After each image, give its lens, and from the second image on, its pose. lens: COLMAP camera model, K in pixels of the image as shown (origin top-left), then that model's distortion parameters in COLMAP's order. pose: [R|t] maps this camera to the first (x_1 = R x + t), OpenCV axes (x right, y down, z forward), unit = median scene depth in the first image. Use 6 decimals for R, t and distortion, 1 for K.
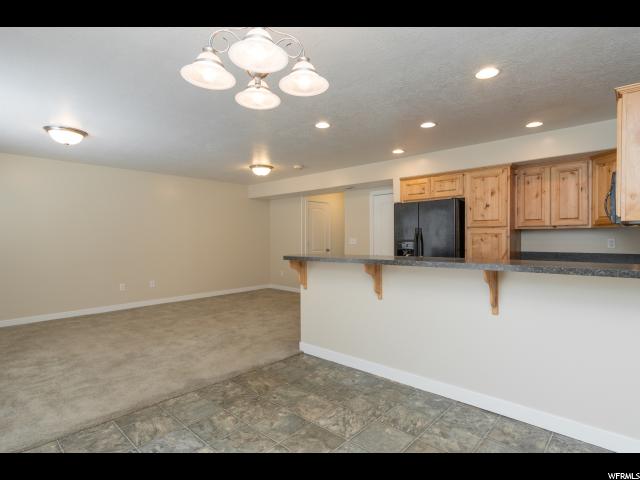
lens RADIAL K [[335.6, 0, 320.0], [0, 335.6, 240.0], [0, 0, 1]] dist [0.002433, 0.001044]
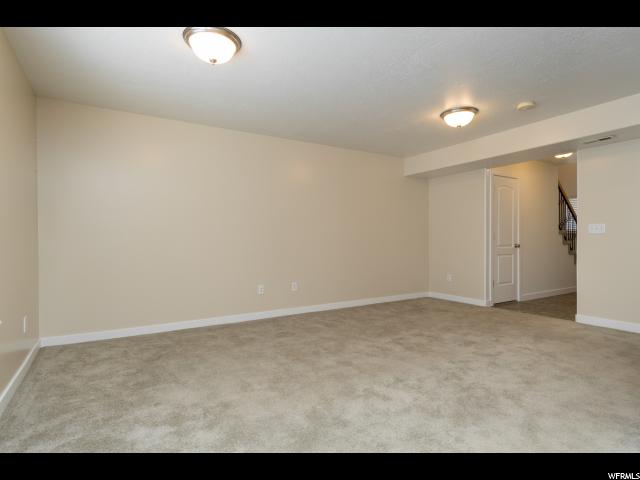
lens RADIAL K [[345.2, 0, 320.0], [0, 345.2, 240.0], [0, 0, 1]] dist [0.000743, 0.000219]
pose [[0.963621, -0.000004, -0.267271, -0.341060], [-0.002595, 0.999953, -0.009371, 0.048318], [0.267258, 0.009724, 0.963576, 0.381942]]
